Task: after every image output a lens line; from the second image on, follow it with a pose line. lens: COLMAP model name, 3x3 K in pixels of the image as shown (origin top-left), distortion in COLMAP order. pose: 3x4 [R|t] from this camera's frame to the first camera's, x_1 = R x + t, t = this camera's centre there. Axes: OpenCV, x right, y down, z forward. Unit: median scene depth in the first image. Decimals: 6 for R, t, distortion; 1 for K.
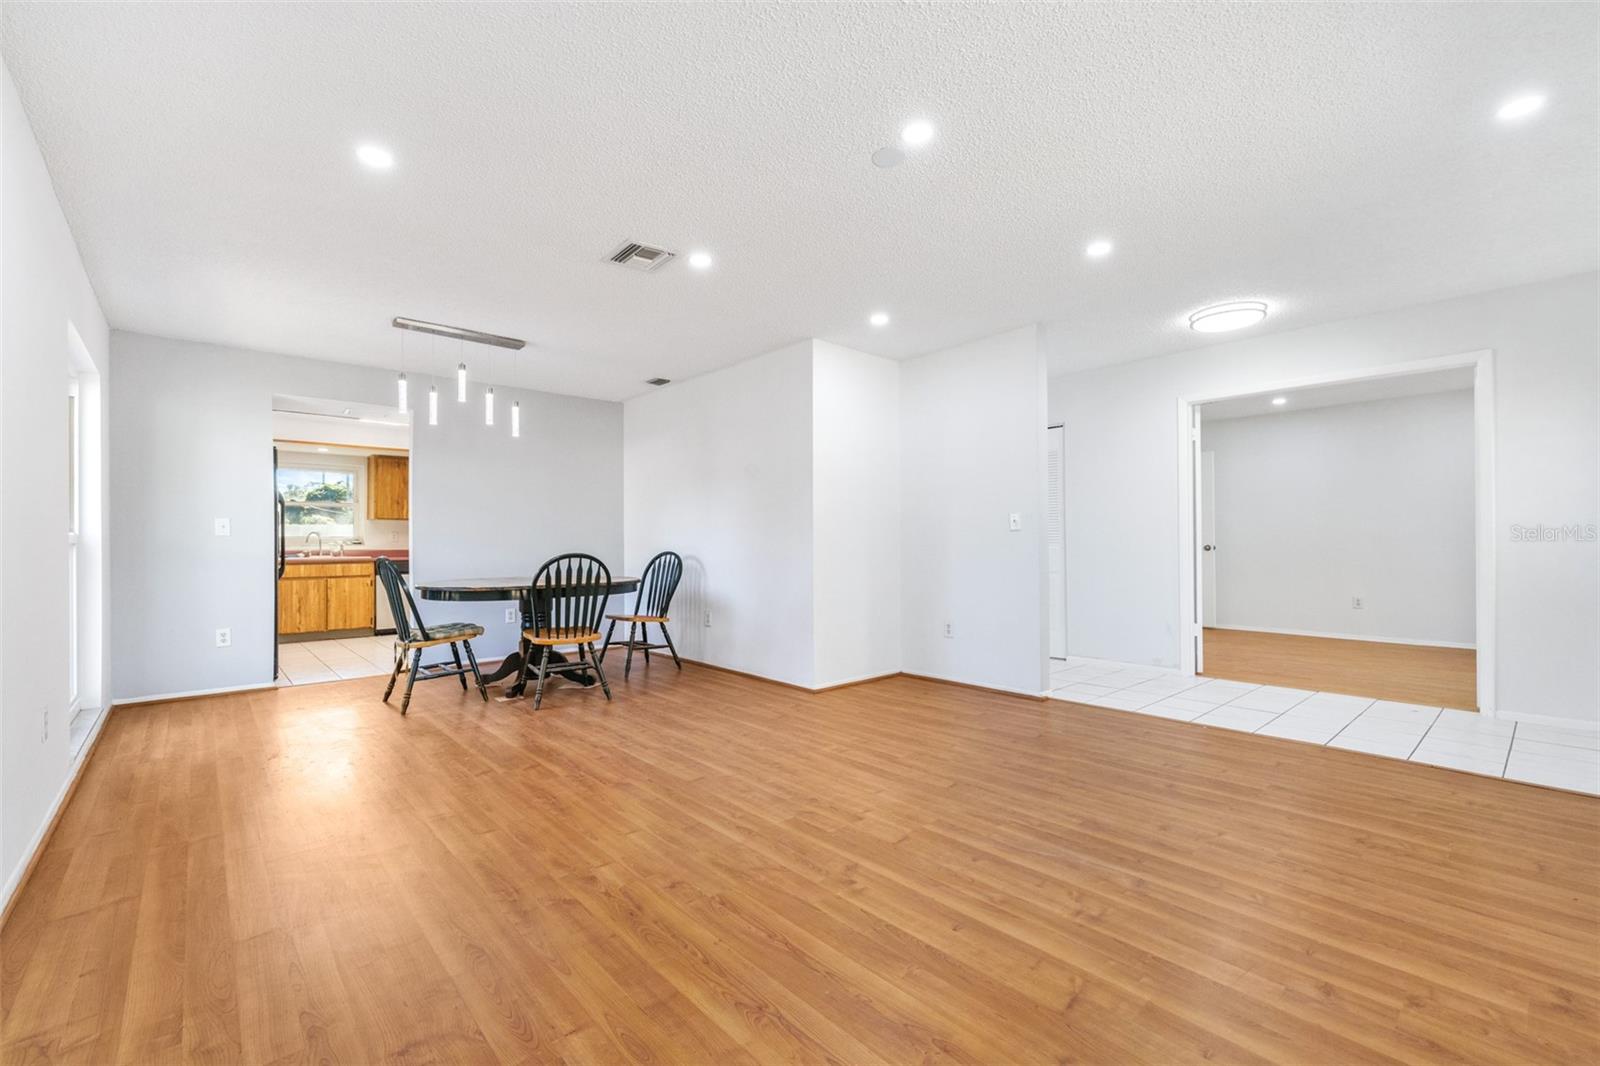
lens RADIAL K [[676.6, 0, 797.7], [0, 676.6, 541.9], [0, 0, 1]] dist [0.000646, -0.000041]
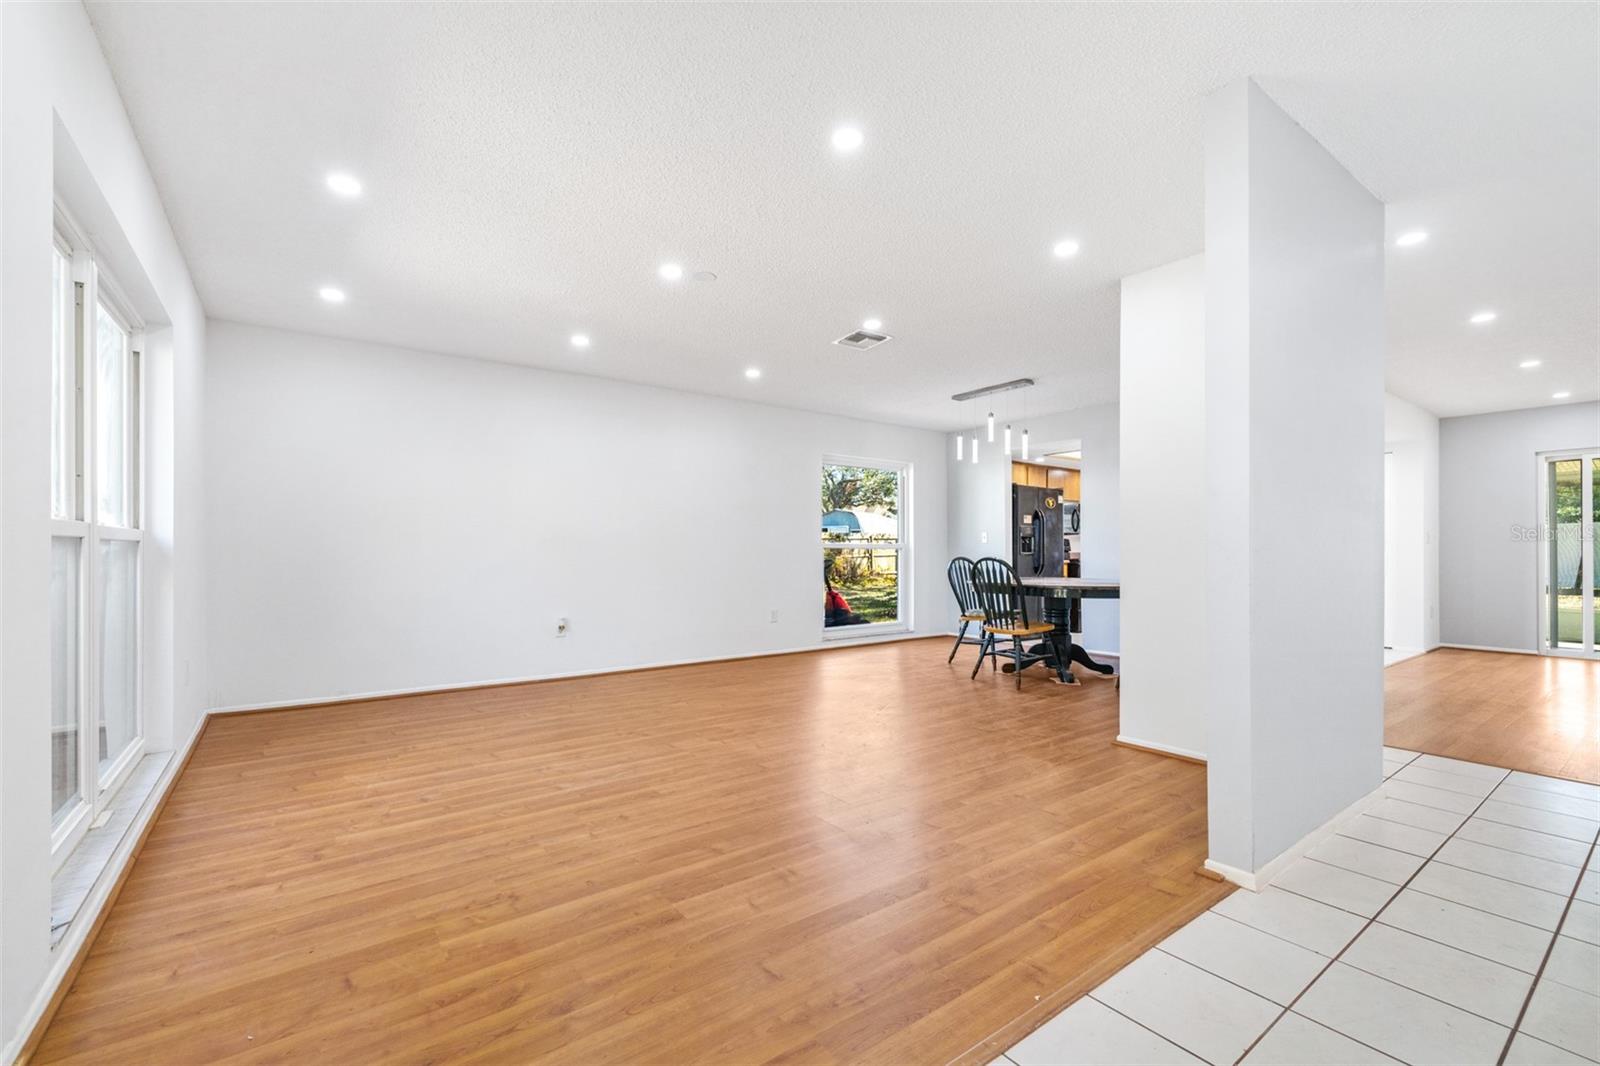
lens RADIAL K [[677.1, 0, 803.5], [0, 677.1, 548.0], [0, 0, 1]] dist [0.002511, 0.000202]
pose [[-0.089047, 0.001194, -0.996027, 0.998344], [0.005323, 0.999986, 0.000723, -0.001719], [0.996013, -0.005237, -0.089052, 0.871206]]
